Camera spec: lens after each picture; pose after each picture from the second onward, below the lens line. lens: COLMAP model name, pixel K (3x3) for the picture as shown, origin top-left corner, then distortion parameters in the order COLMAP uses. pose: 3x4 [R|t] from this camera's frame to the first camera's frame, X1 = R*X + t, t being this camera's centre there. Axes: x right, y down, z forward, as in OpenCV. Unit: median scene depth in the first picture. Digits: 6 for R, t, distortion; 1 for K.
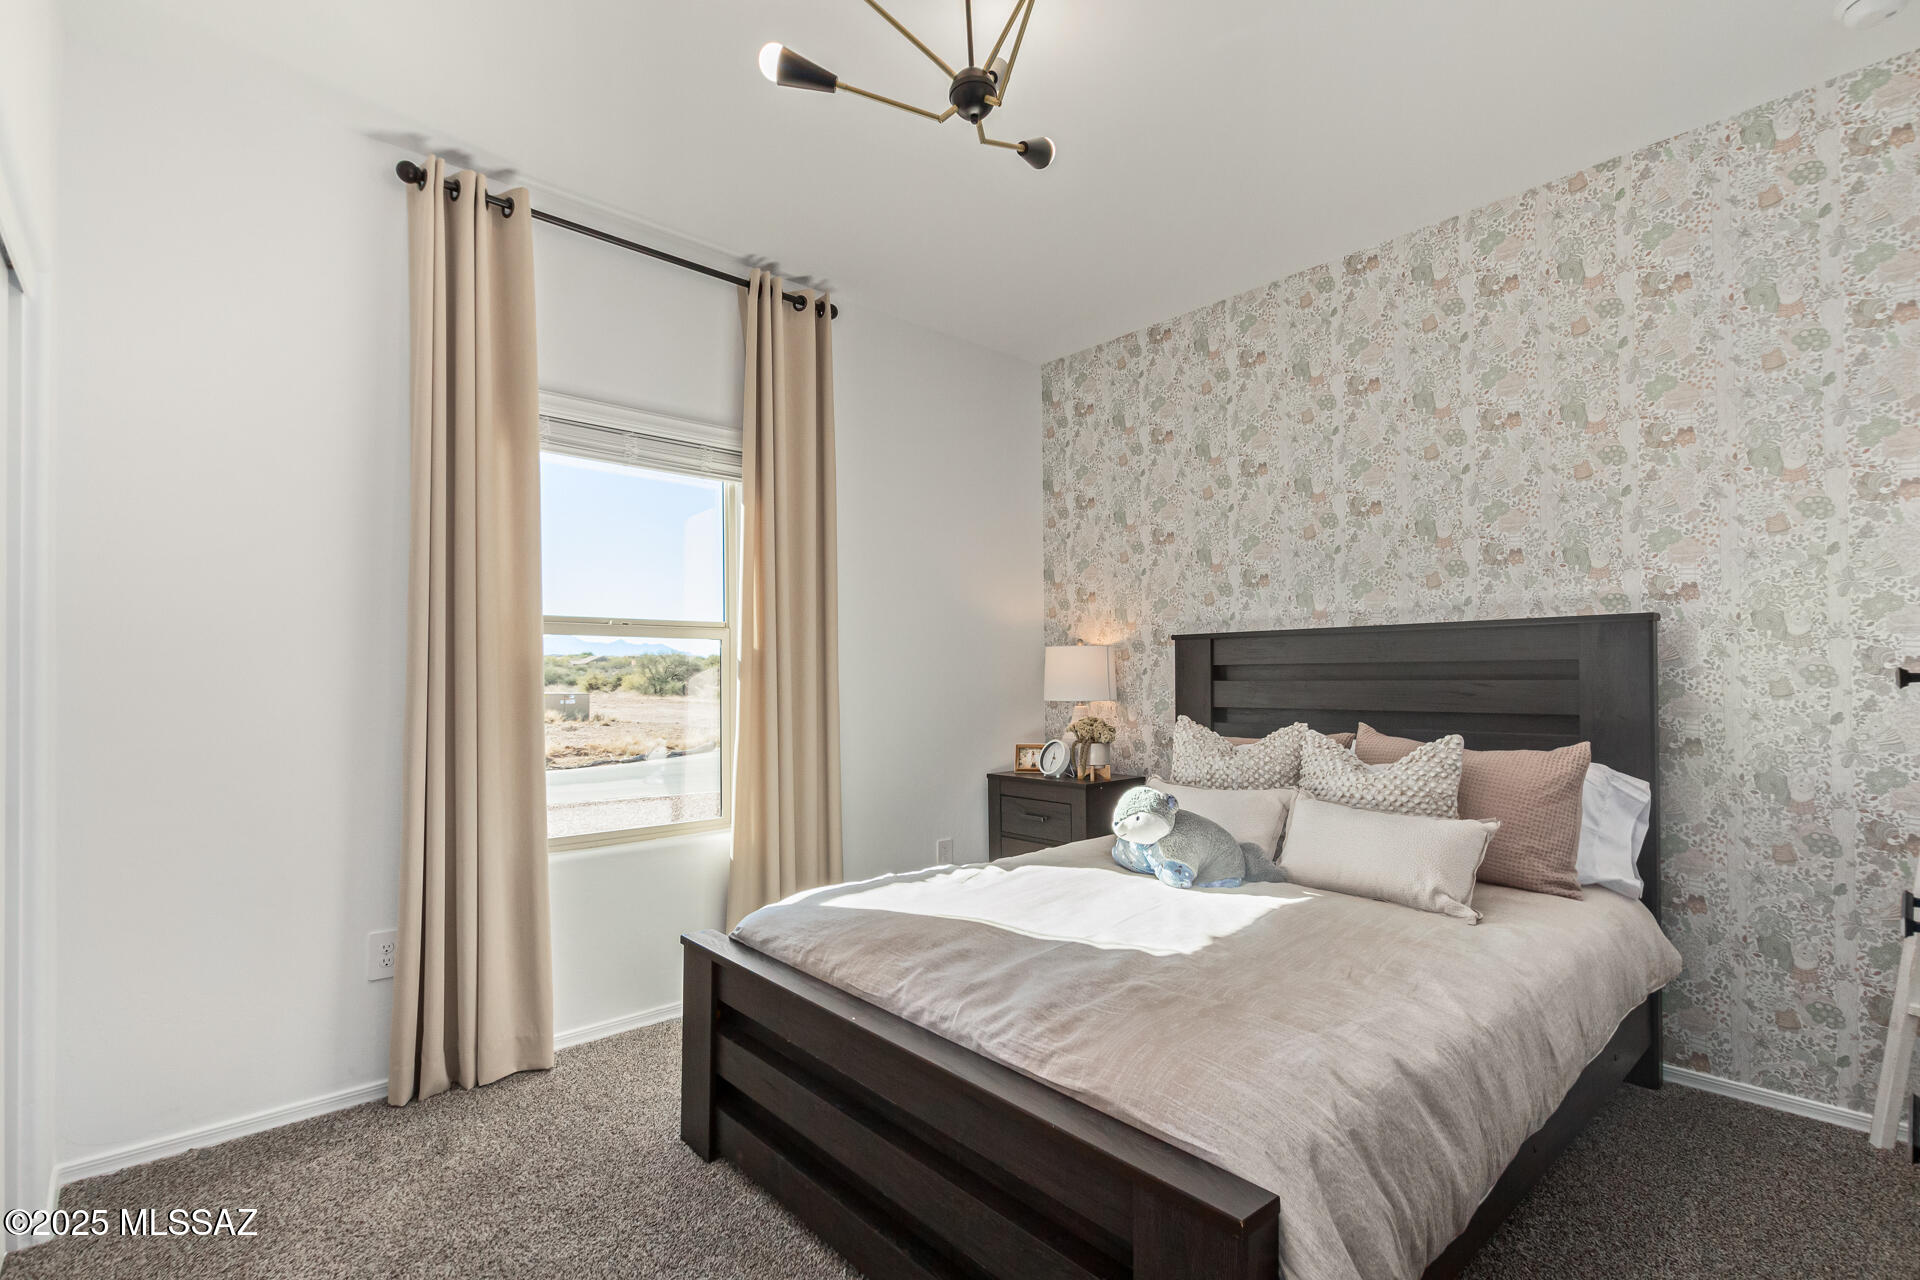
lens RADIAL K [[892.7, 0, 954.9], [0, 892.7, 651.3], [0, 0, 1]] dist [0.008959, -0.004233]
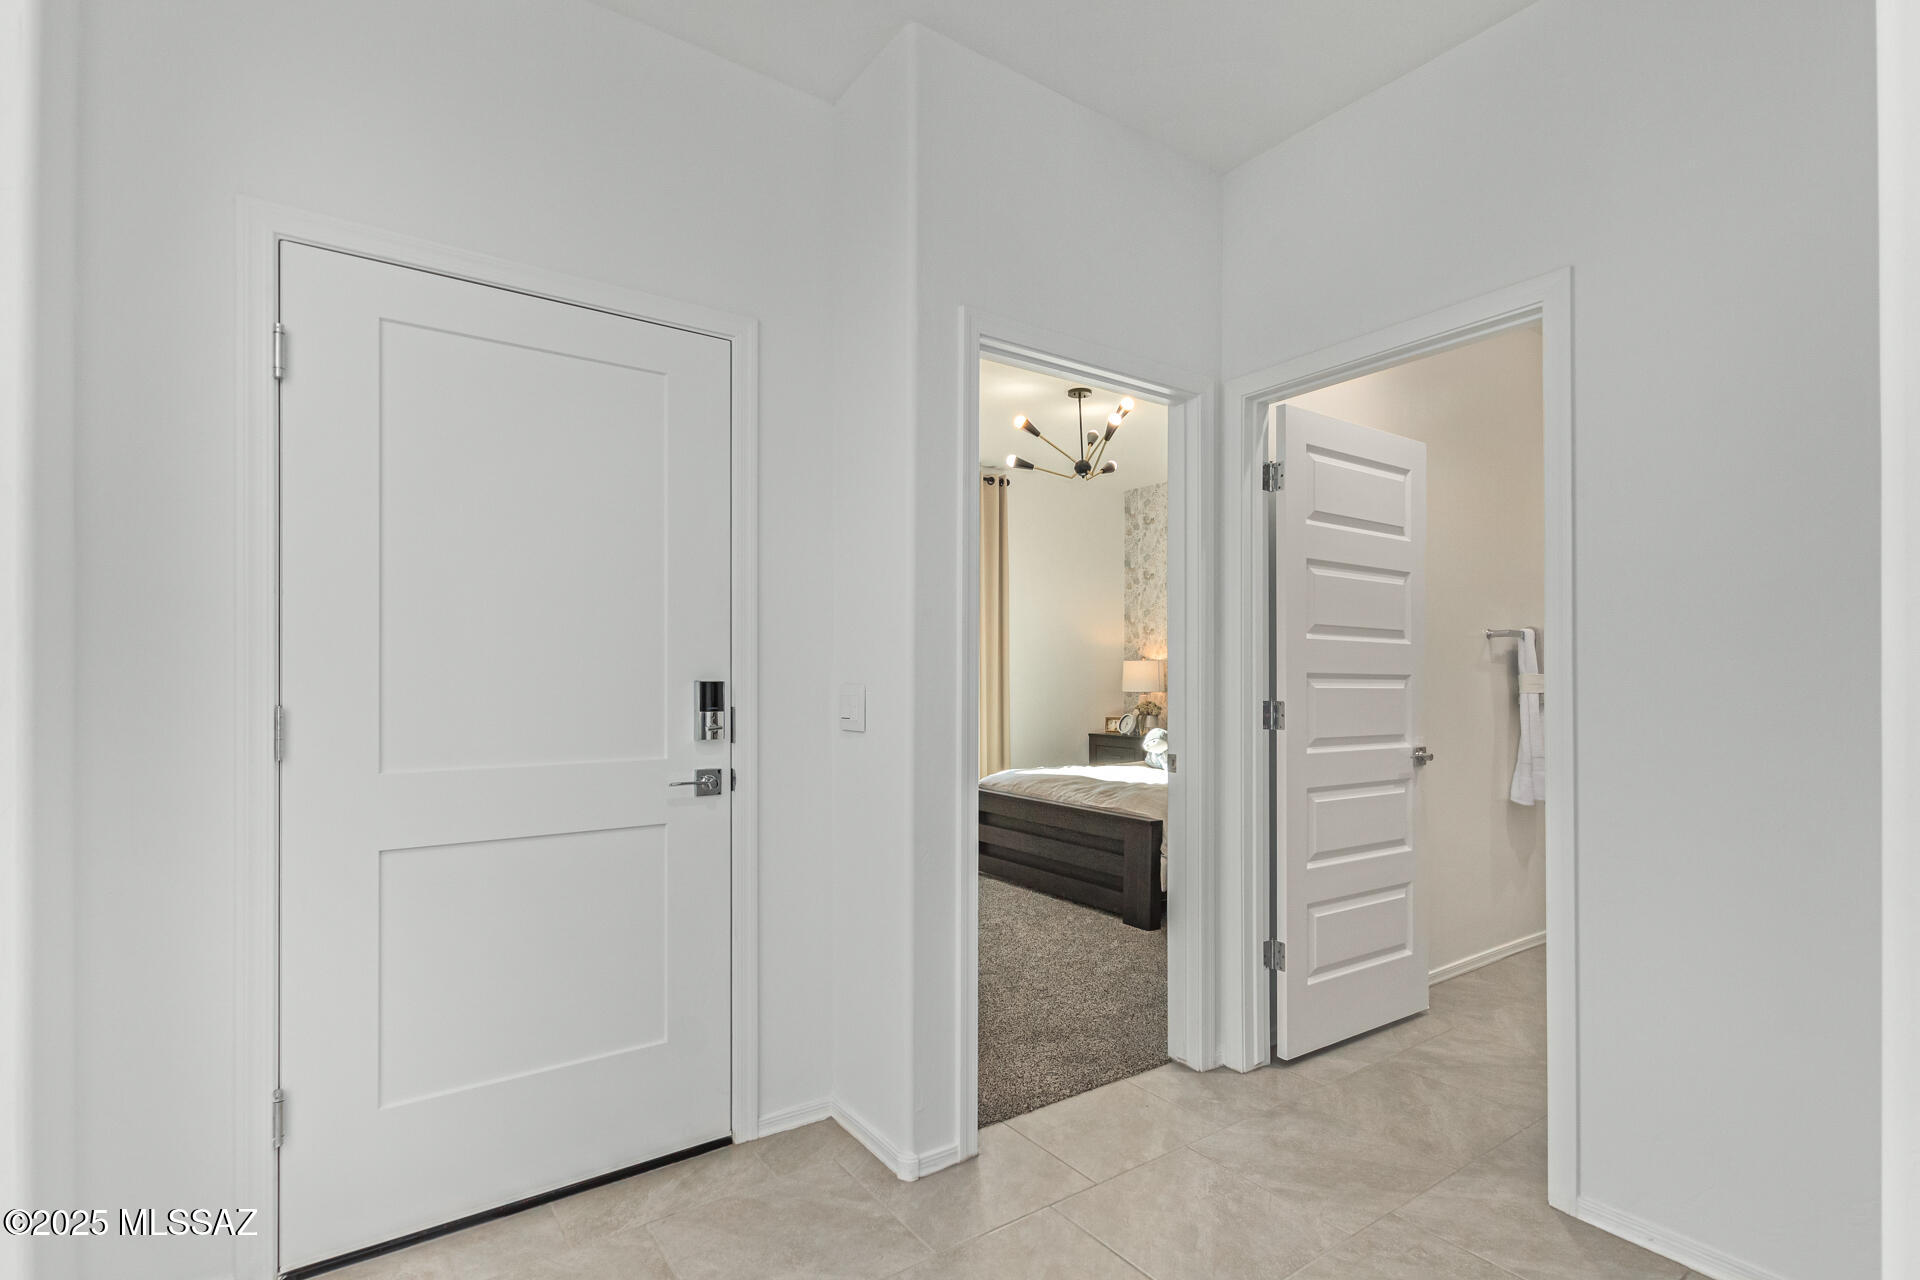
lens RADIAL K [[892.7, 0, 943.8], [0, 892.7, 677.4], [0, 0, 1]] dist [0.008959, -0.004233]
pose [[0.991195, 0.010683, -0.131978, -0.015361], [-0.006683, 0.999506, 0.030713, -0.024078], [0.132240, -0.029560, 0.990777, -0.783718]]
